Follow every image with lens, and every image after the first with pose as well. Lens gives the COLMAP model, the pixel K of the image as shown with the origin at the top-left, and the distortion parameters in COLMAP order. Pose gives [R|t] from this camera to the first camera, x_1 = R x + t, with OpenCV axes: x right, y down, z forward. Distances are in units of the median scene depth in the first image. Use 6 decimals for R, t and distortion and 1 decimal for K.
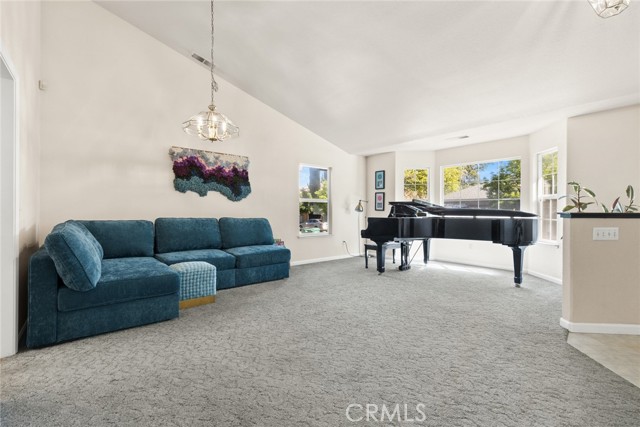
lens RADIAL K [[289.3, 0, 320.5], [0, 289.3, 210.1], [0, 0, 1]] dist [0.006612, -0.000355]
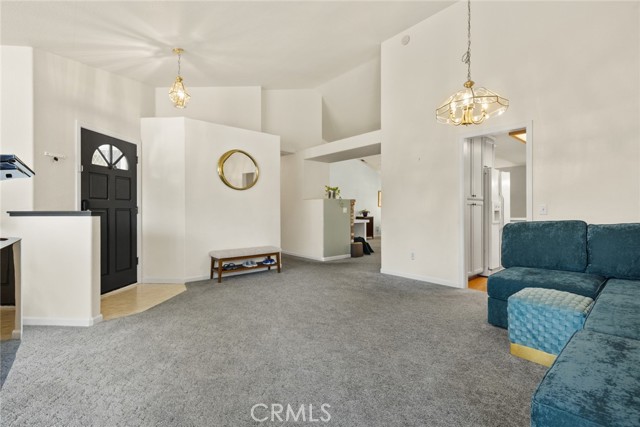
lens RADIAL K [[289.3, 0, 320.5], [0, 289.3, 210.1], [0, 0, 1]] dist [0.006612, -0.000355]
pose [[-0.999482, -0.000776, -0.032162, 0.052841], [-0.000674, 0.999995, -0.003165, 0.004209], [0.032164, -0.003142, -0.999478, 1.148422]]
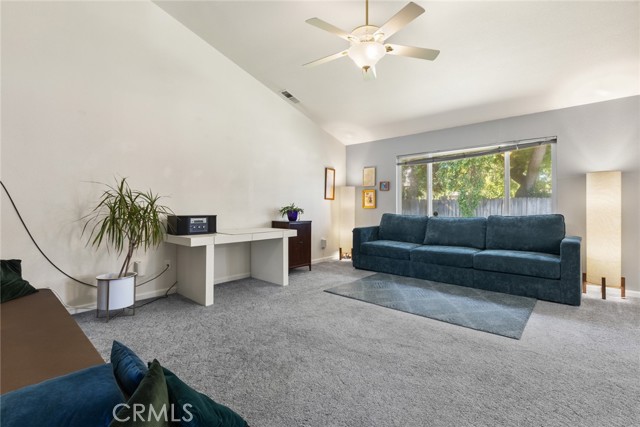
lens RADIAL K [[289.3, 0, 320.5], [0, 289.3, 210.1], [0, 0, 1]] dist [0.006612, -0.000355]
pose [[-0.987426, 0.003182, -0.158047, -0.305530], [0.001995, 0.999969, 0.007666, 0.002715], [0.158066, 0.007254, -0.987402, -0.092421]]
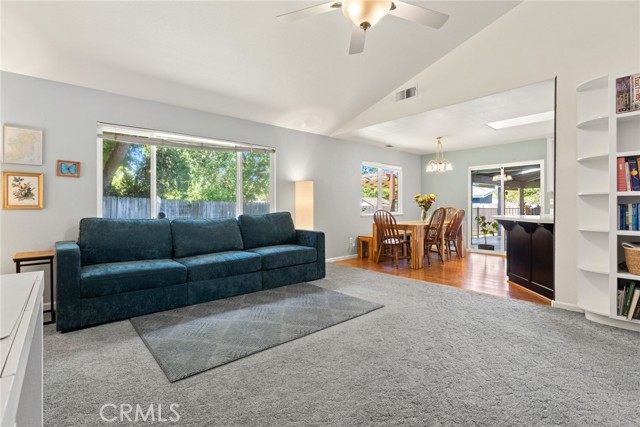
lens RADIAL K [[304.3, 0, 319.8], [0, 304.3, 205.5], [0, 0, 1]] dist [0.000835, 0.000098]
pose [[0.037256, -0.001275, -0.999305, -0.037793], [0.004603, 0.999989, -0.001104, 0.000772], [0.999295, -0.004559, 0.037262, -0.684972]]
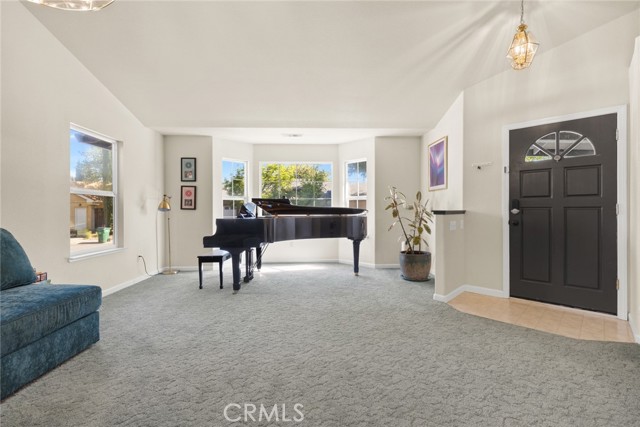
lens RADIAL K [[289.3, 0, 320.5], [0, 289.3, 210.1], [0, 0, 1]] dist [0.006612, -0.000355]
pose [[0.606819, -0.004931, 0.794825, -0.267676], [0.001694, 0.999987, 0.004911, -0.000257], [-0.794839, -0.001634, 0.606819, 0.359766]]
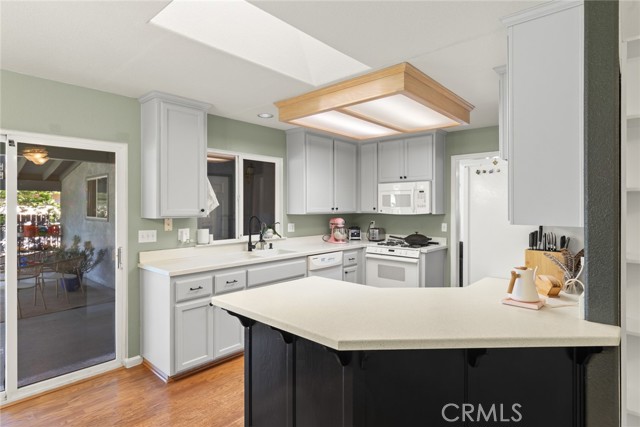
lens RADIAL K [[345.5, 0, 317.8], [0, 345.5, 205.2], [0, 0, 1]] dist [0.005414, 0.001451]
pose [[0.988418, 0.003114, 0.151723, -0.996124], [-0.003241, 0.999995, 0.000591, -0.073793], [-0.151720, -0.001076, 0.988423, -0.407316]]
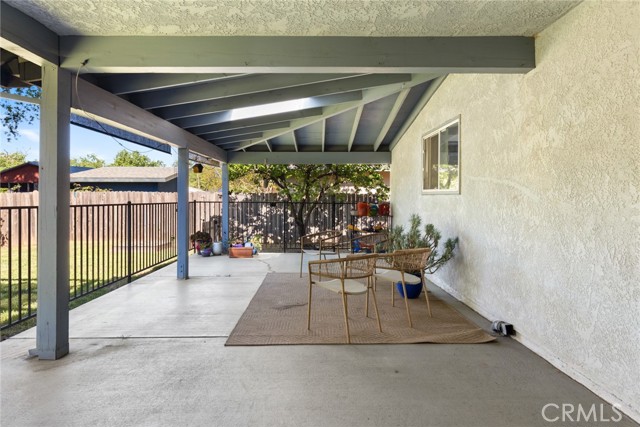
lens RADIAL K [[345.5, 0, 317.8], [0, 345.5, 205.2], [0, 0, 1]] dist [0.005414, 0.001451]
pose [[0.783236, 0.015073, -0.621542, -1.371051], [0.002859, 0.999608, 0.027844, 0.000194], [0.621718, -0.023585, 0.782886, 0.227081]]
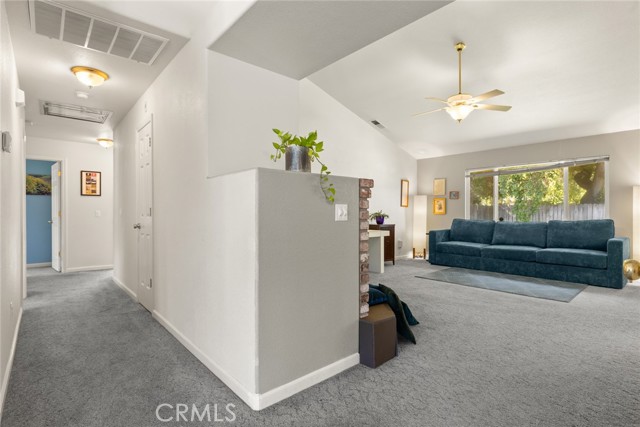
lens RADIAL K [[310.6, 0, 321.9], [0, 310.6, 215.3], [0, 0, 1]] dist [-0.003717, -0.000271]
pose [[-0.999109, 0.000056, -0.042214, -0.060491], [-0.000165, 0.999986, 0.005233, 0.002308], [0.042214, 0.005236, -0.999095, 0.228702]]
